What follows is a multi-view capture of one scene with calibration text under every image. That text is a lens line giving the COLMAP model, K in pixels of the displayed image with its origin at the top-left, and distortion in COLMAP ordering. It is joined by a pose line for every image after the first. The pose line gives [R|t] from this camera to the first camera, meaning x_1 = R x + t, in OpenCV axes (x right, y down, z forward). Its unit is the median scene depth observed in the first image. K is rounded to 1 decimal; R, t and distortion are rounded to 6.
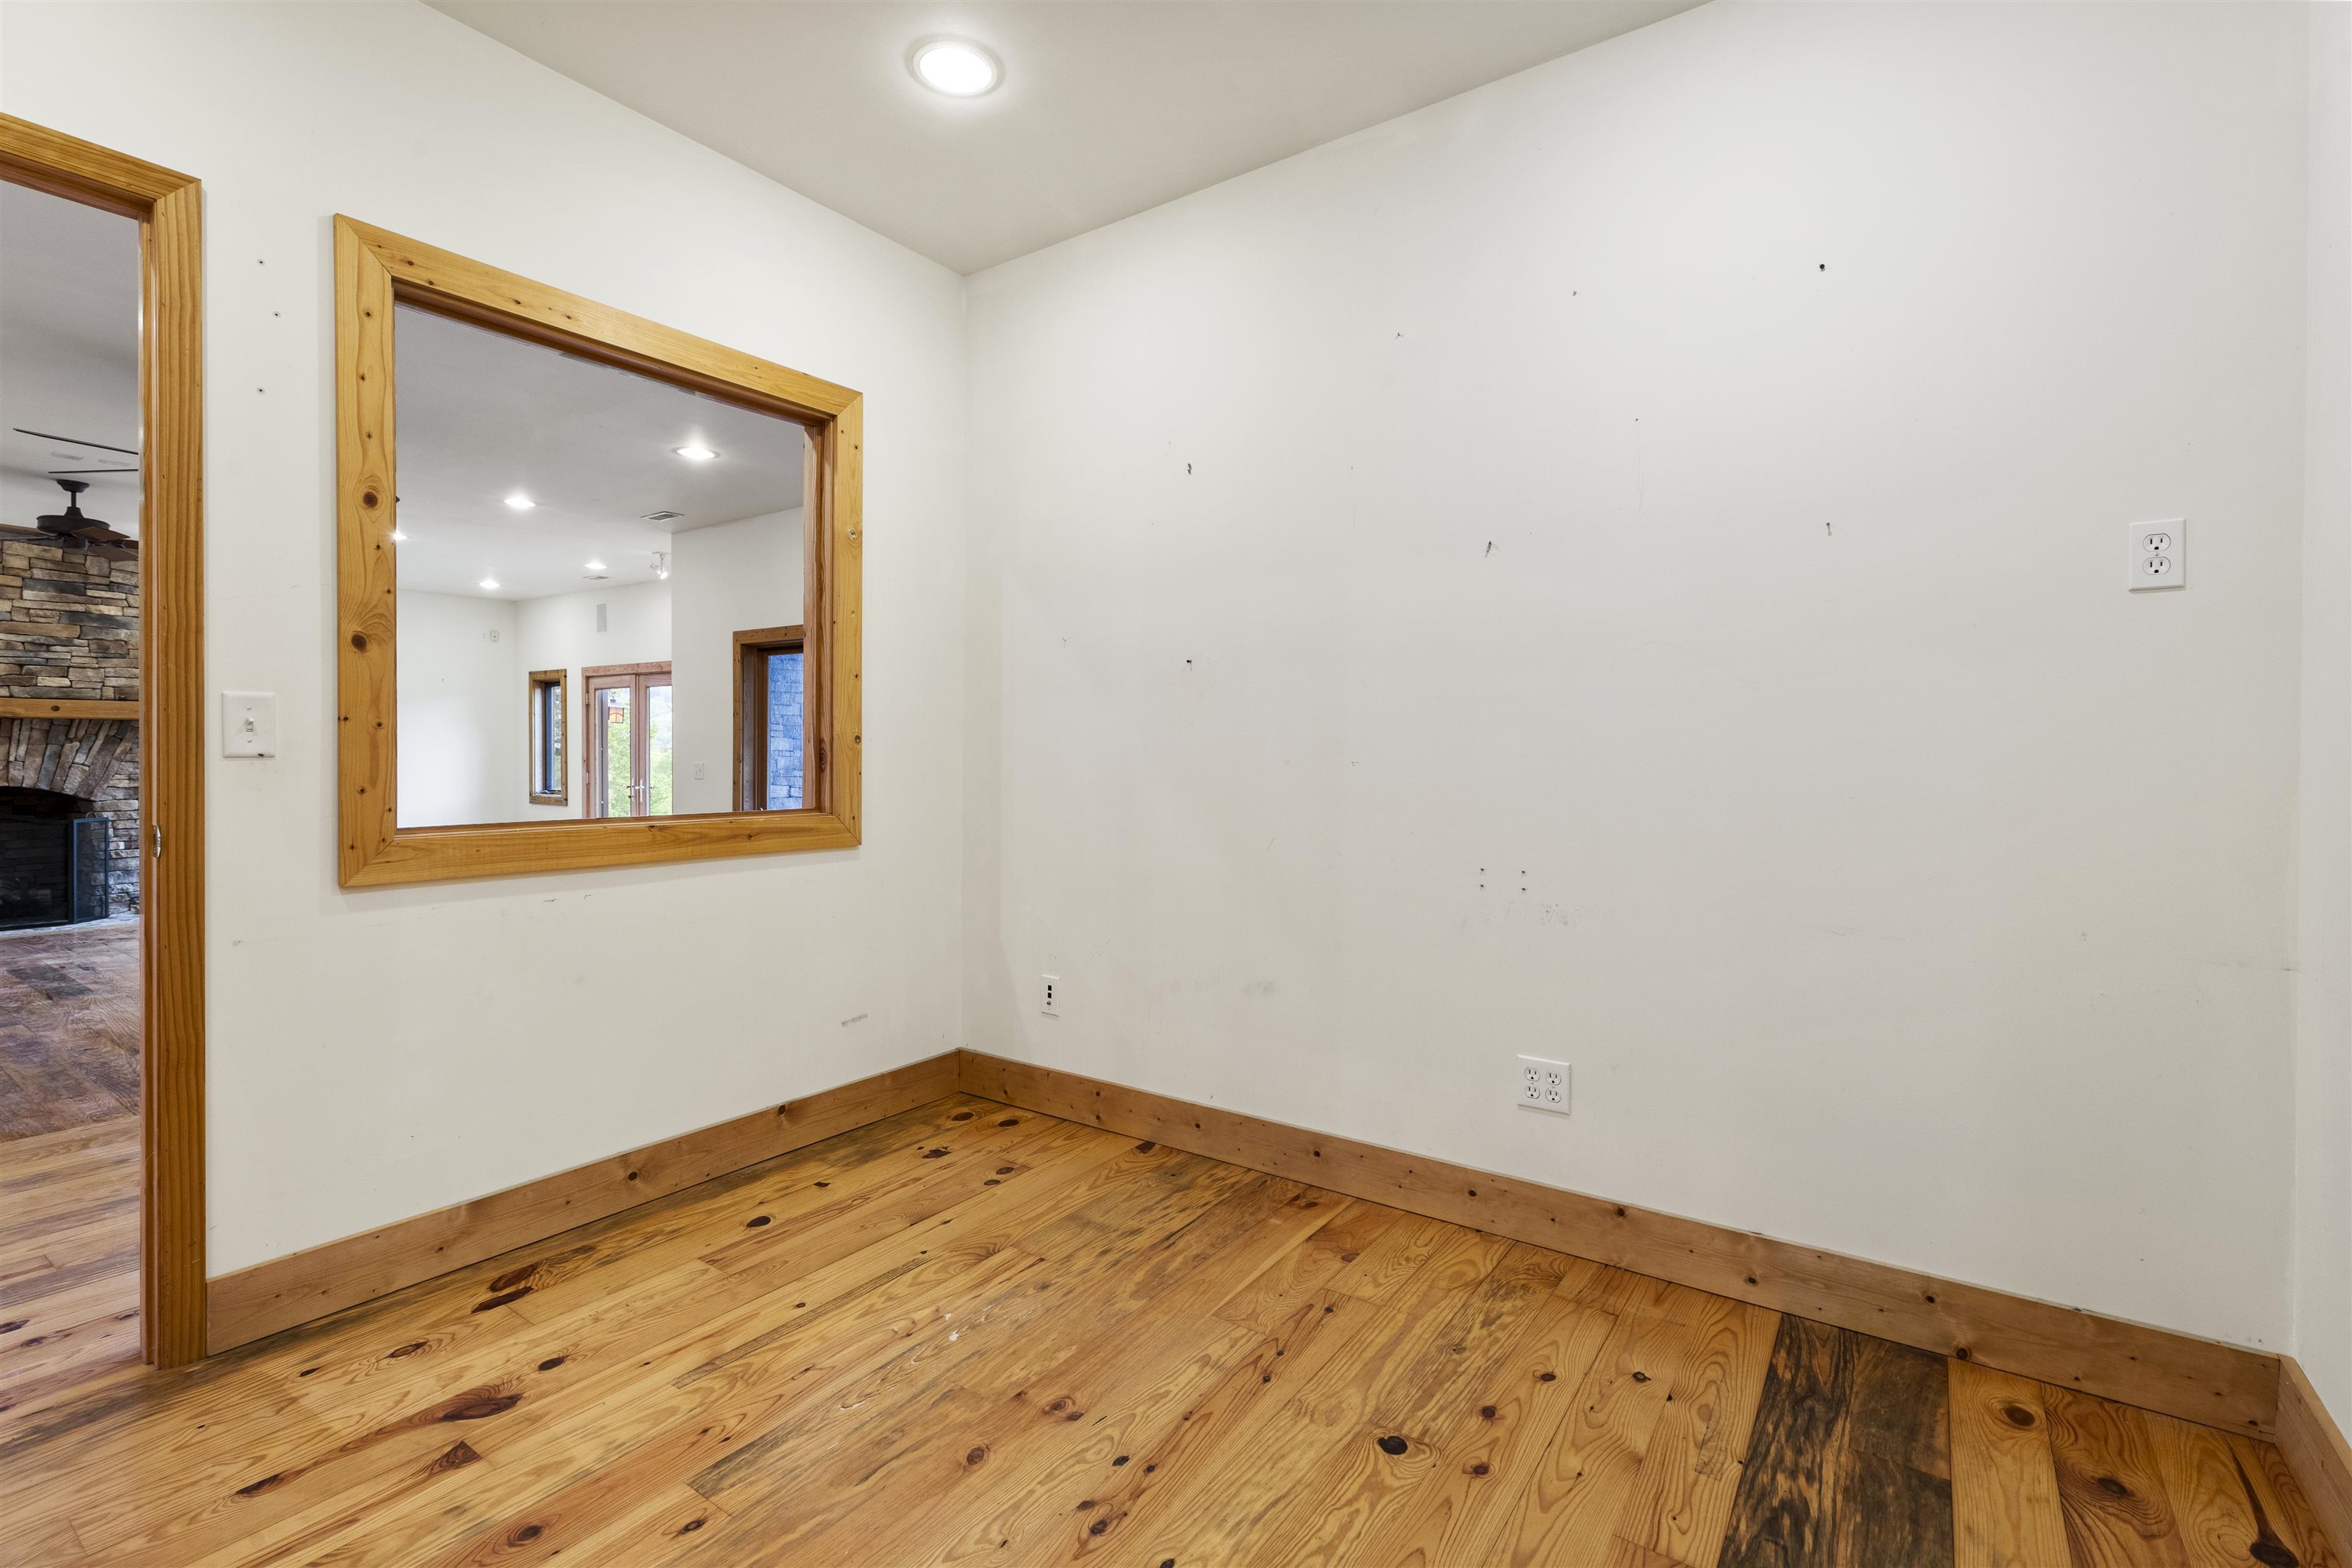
lens RADIAL K [[1073.4, 0, 1178.6], [0, 1073.4, 770.6], [0, 0, 1]] dist [0.001987, -0.000175]
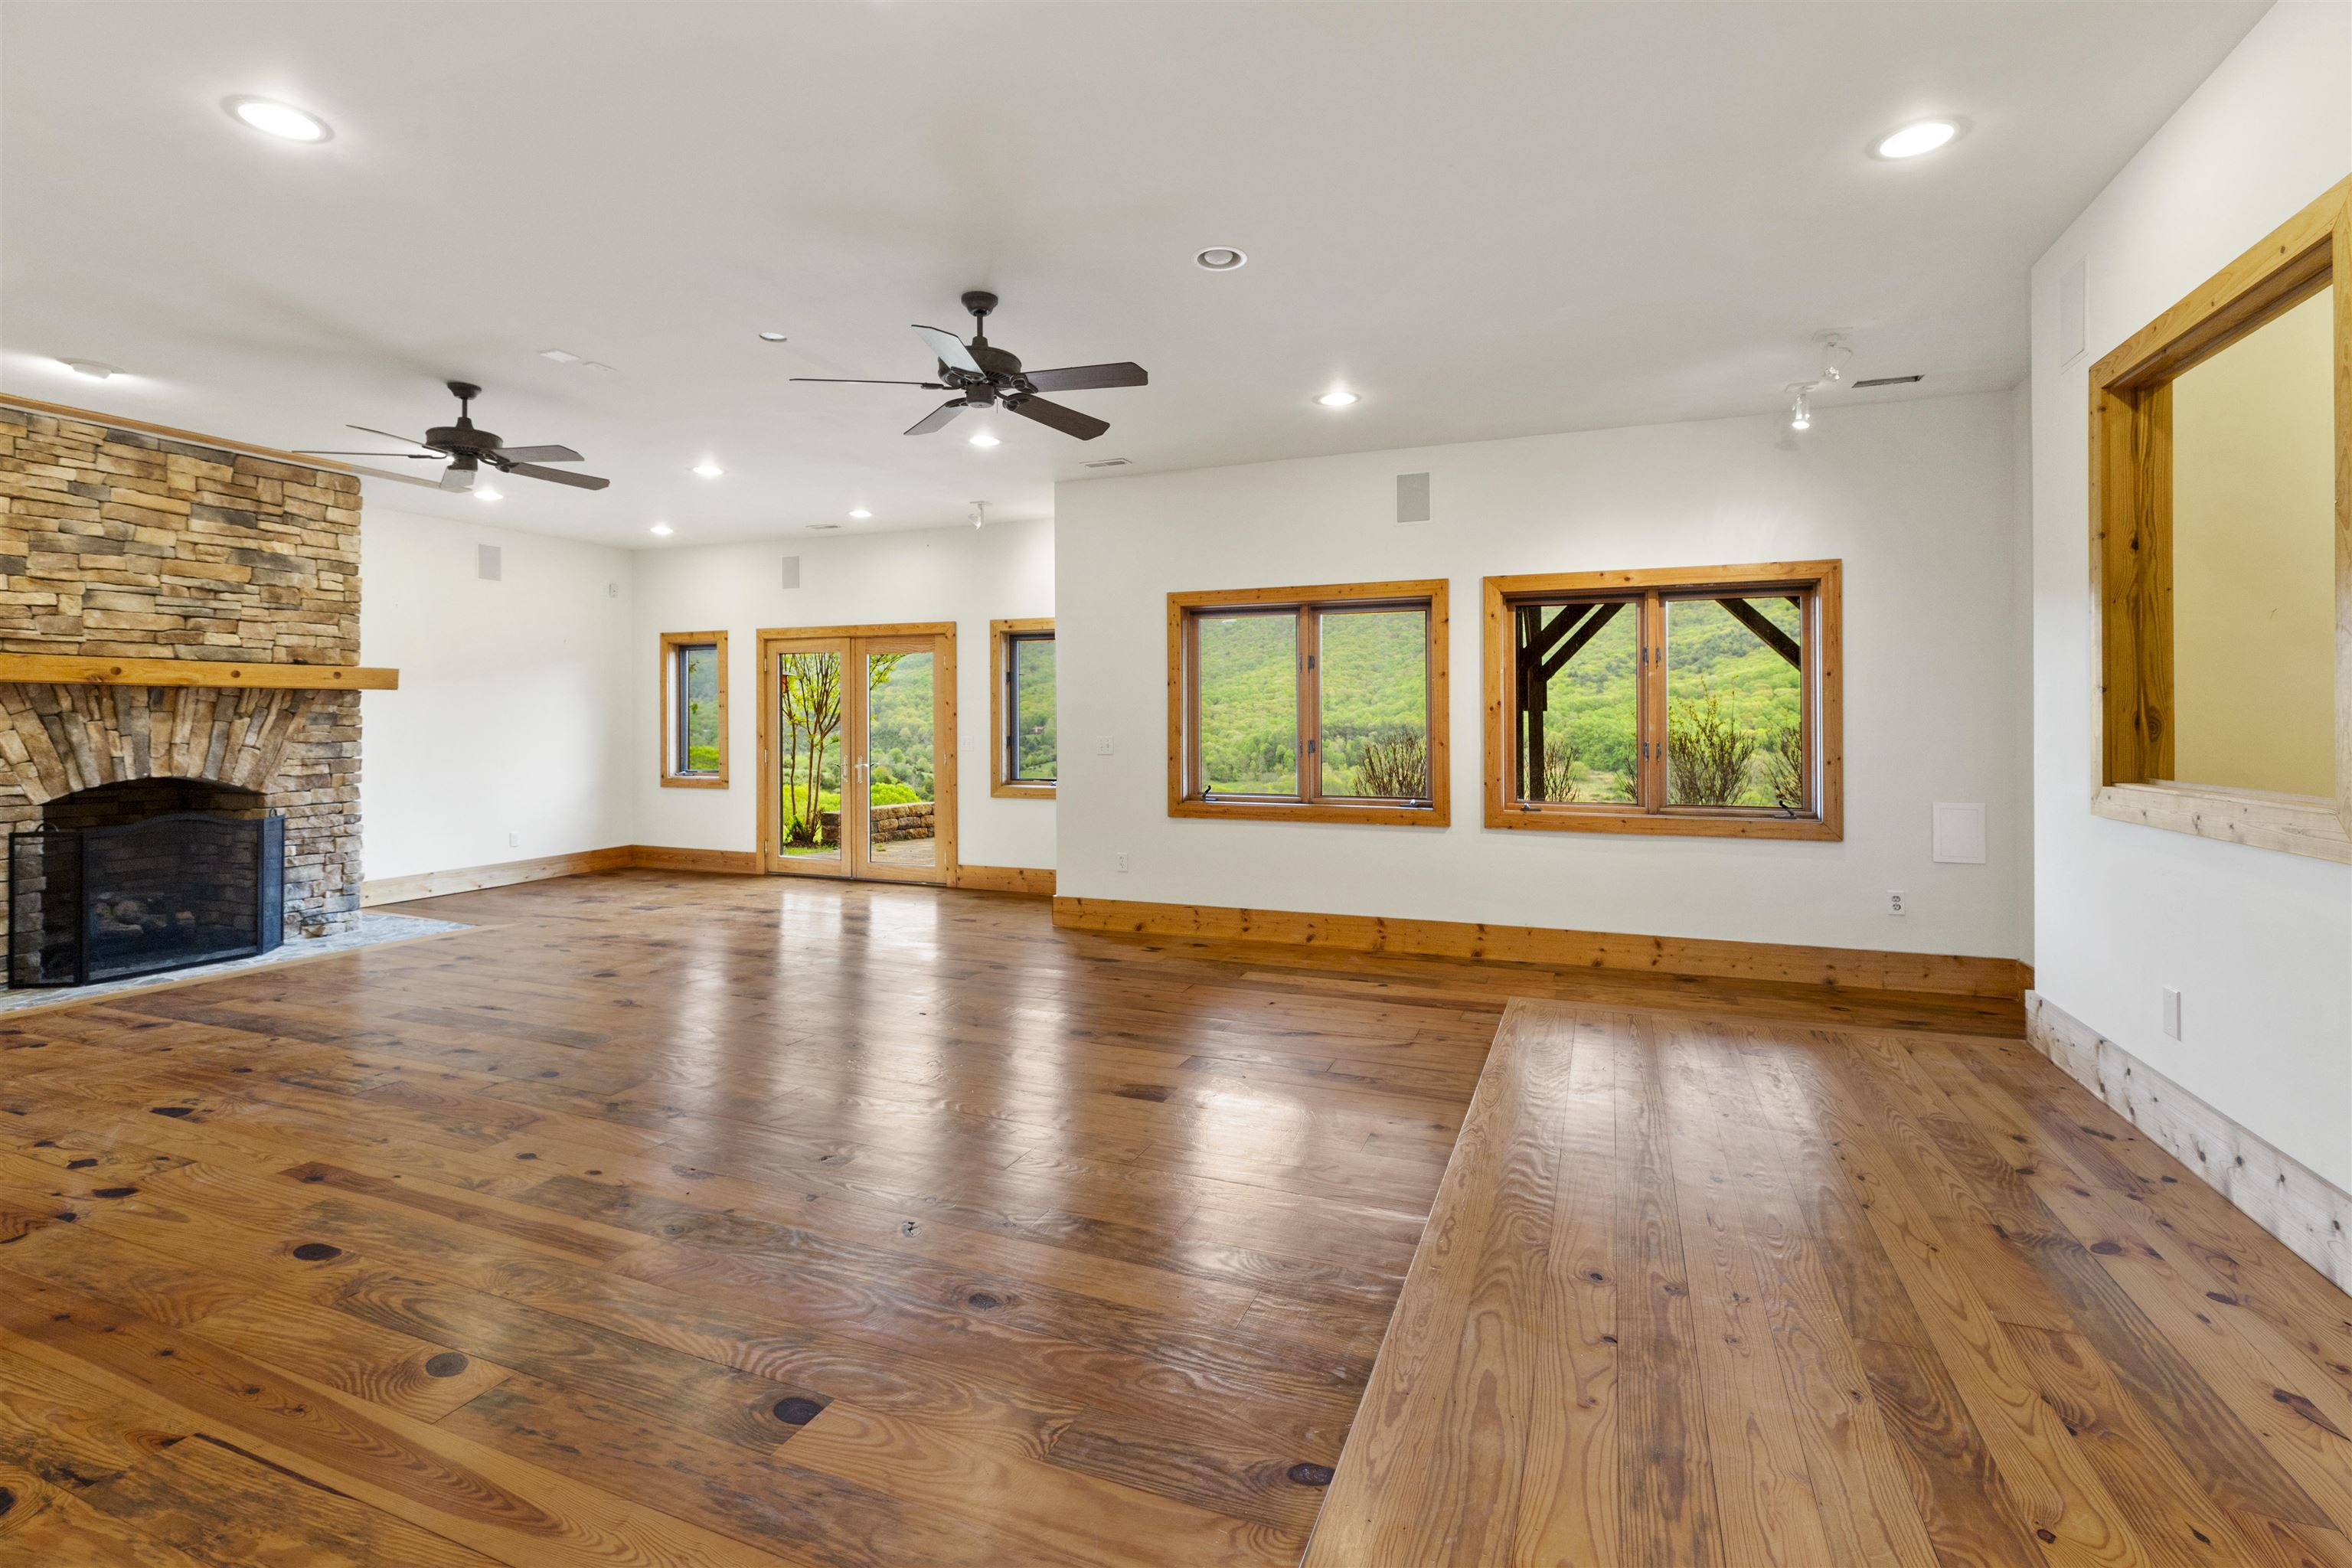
lens RADIAL K [[1073.4, 0, 1165.6], [0, 1073.4, 719.2], [0, 0, 1]] dist [0.001987, -0.000175]
pose [[0.976306, -0.005092, 0.216334, -0.548822], [0.009000, 0.999814, -0.017083, -0.006441], [-0.216207, 0.018625, 0.976170, 0.105985]]
